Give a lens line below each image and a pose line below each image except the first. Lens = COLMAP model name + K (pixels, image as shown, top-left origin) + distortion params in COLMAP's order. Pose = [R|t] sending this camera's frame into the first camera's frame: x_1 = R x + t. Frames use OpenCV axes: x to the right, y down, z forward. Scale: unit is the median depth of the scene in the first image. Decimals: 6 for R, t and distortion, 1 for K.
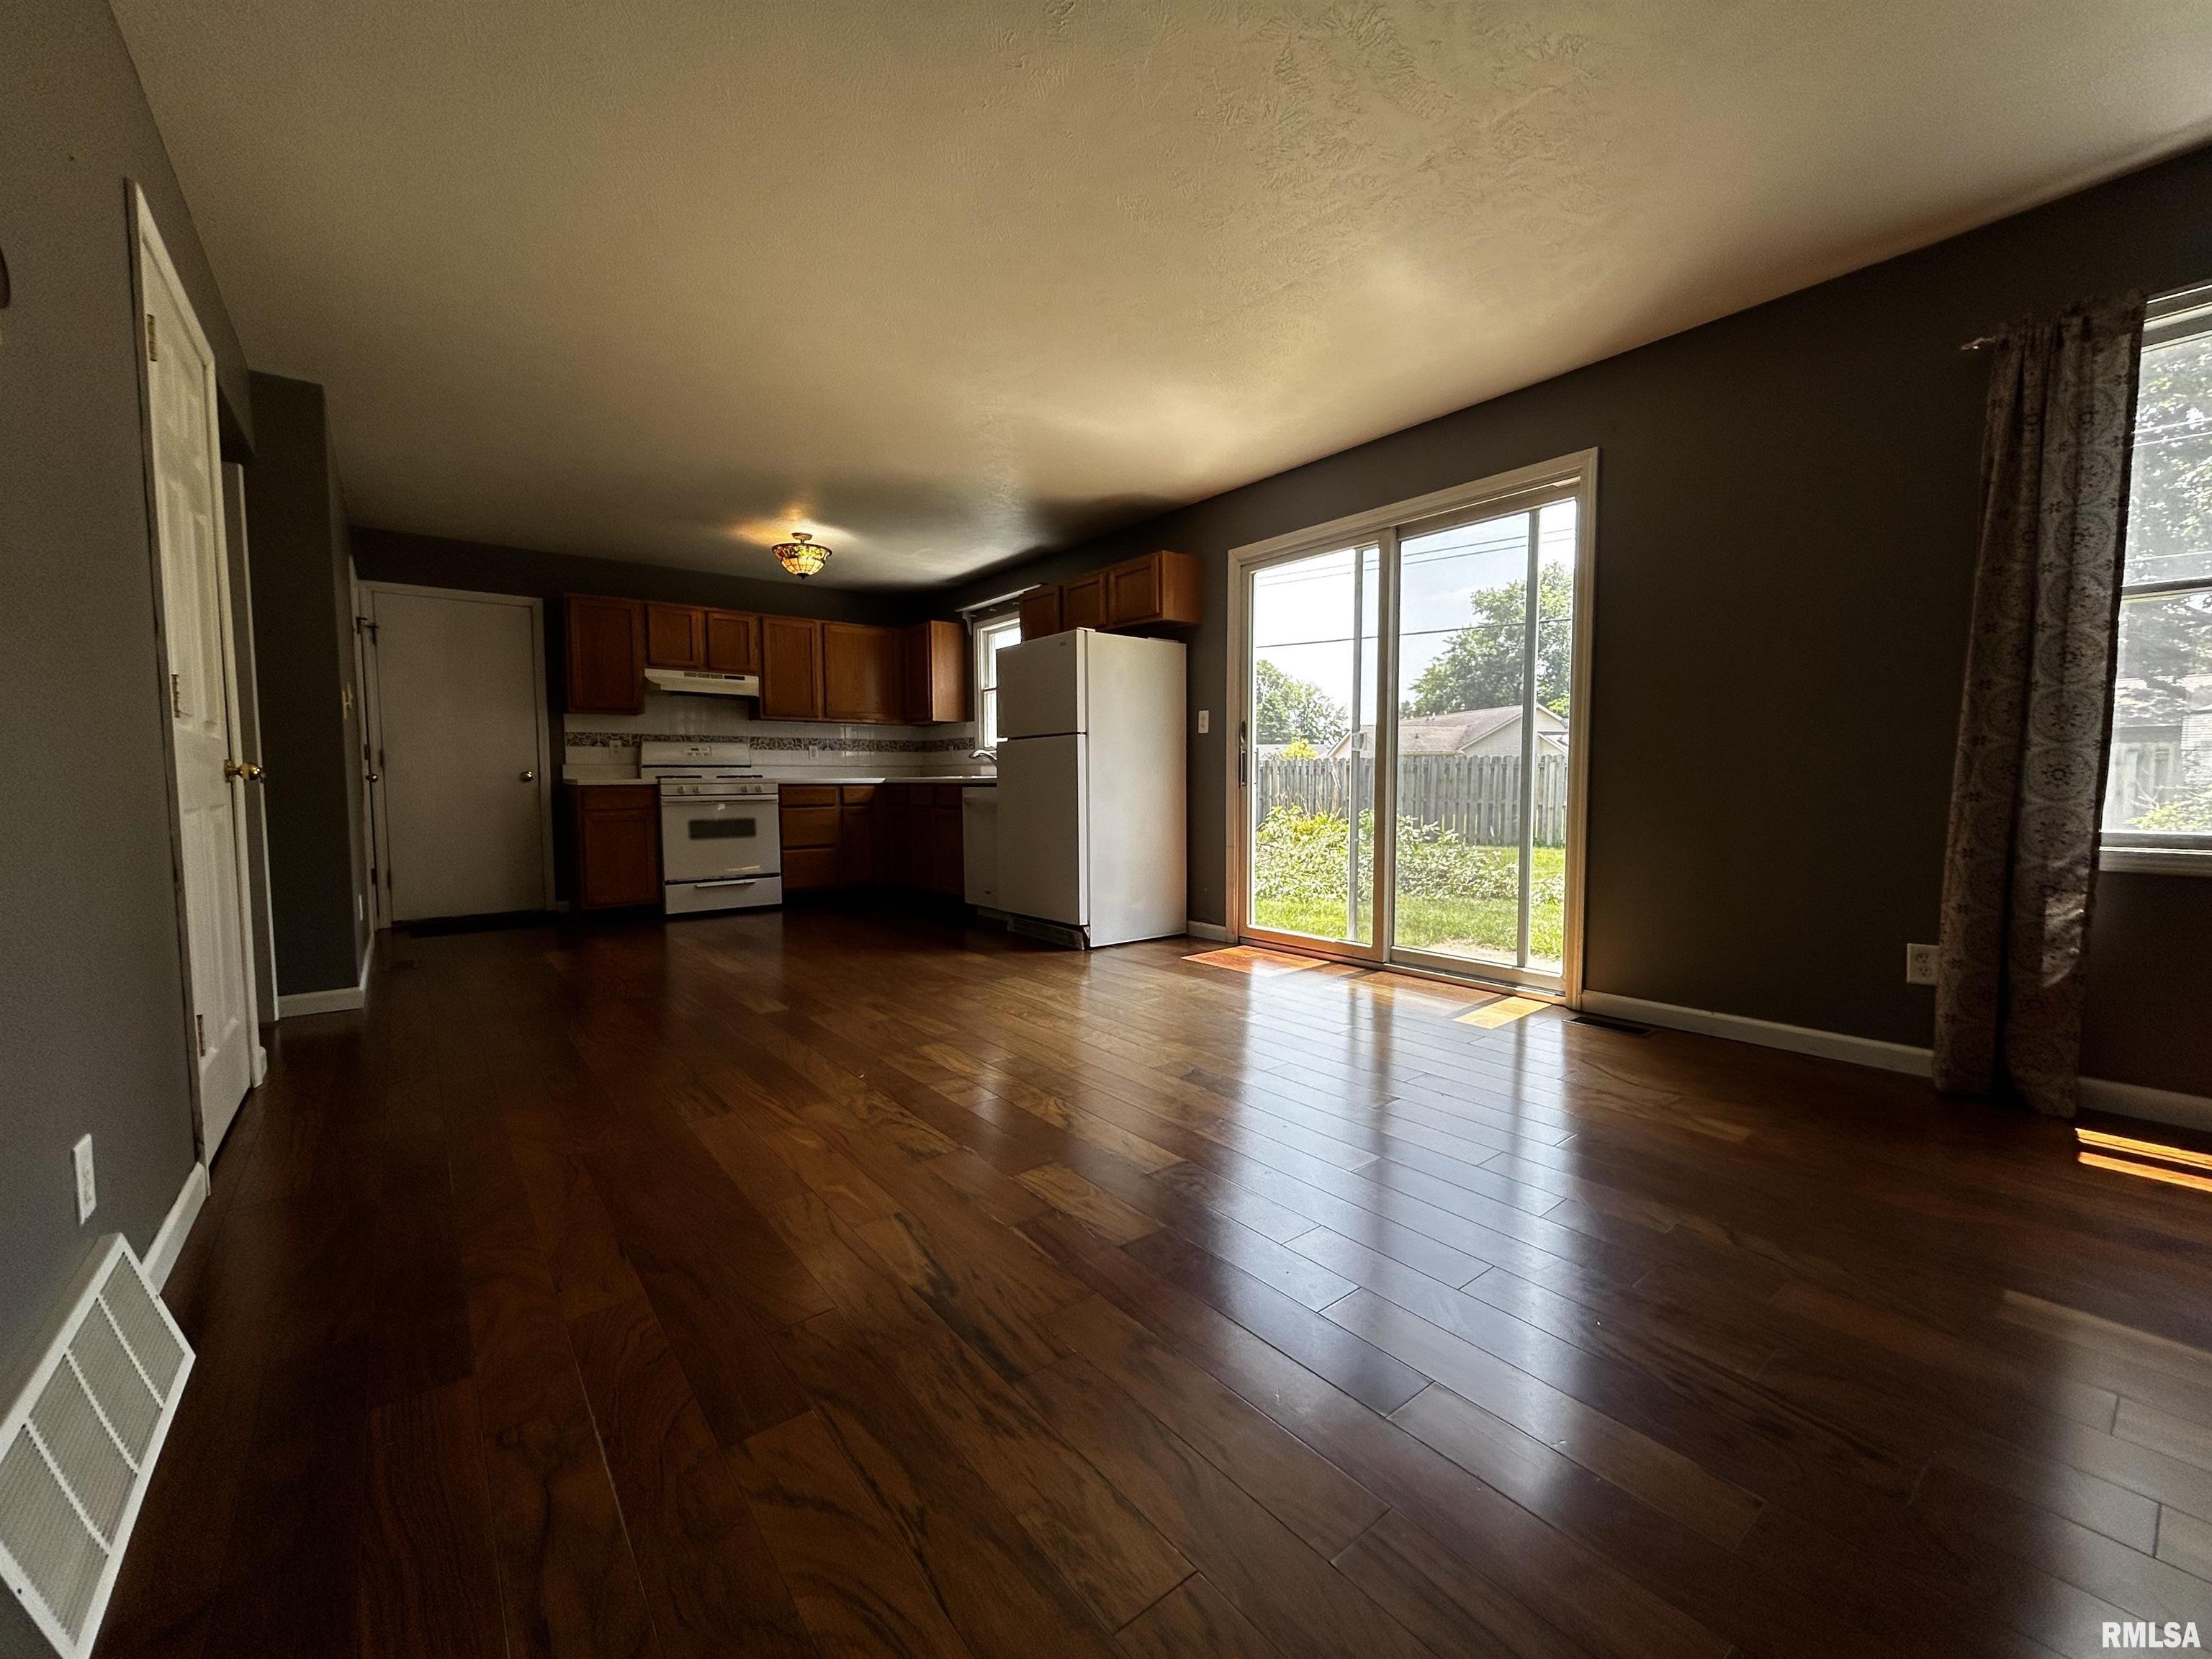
lens RADIAL K [[883.4, 0, 1106.0], [0, 883.4, 829.5], [0, 0, 1]] dist [-0.001792, -0.000123]
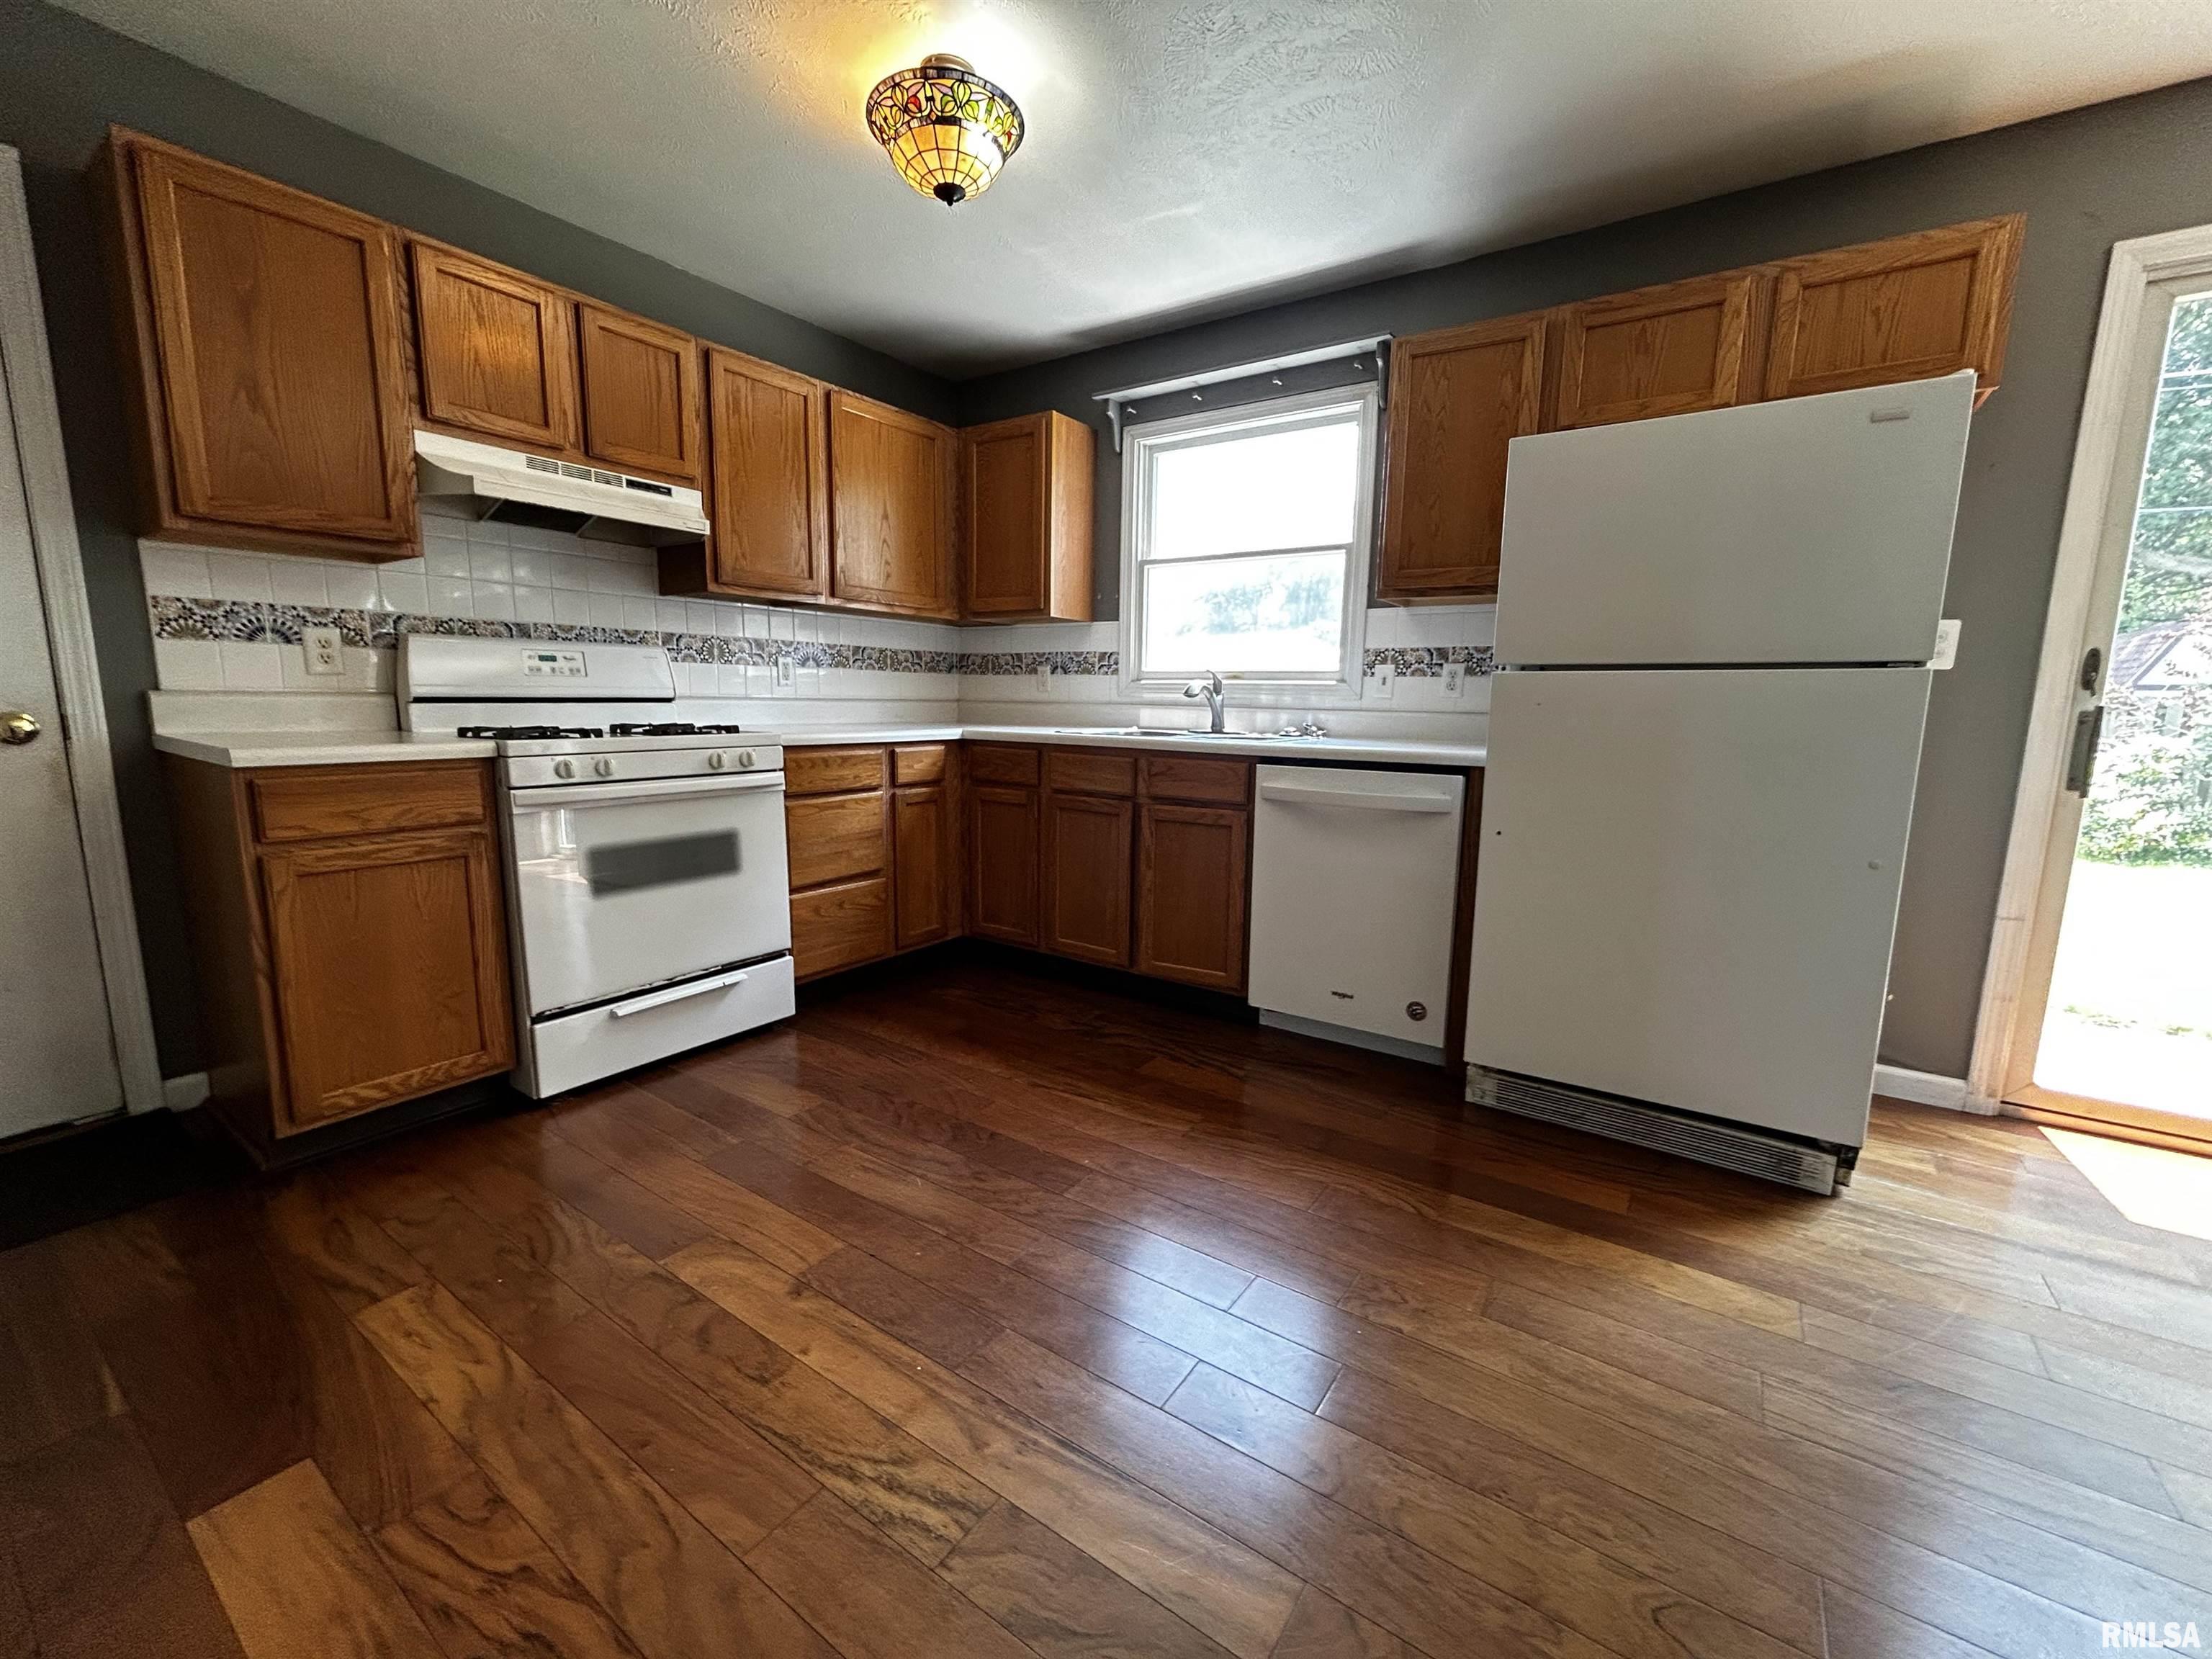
lens RADIAL K [[894.6, 0, 1106.0], [0, 894.6, 829.5], [0, 0, 1]] dist [-0.000018, -0.000111]
pose [[0.955049, -0.022336, 0.295607, -0.349668], [-0.004850, 0.995847, 0.090913, -0.051688], [-0.296410, -0.088260, 0.950974, 0.531124]]
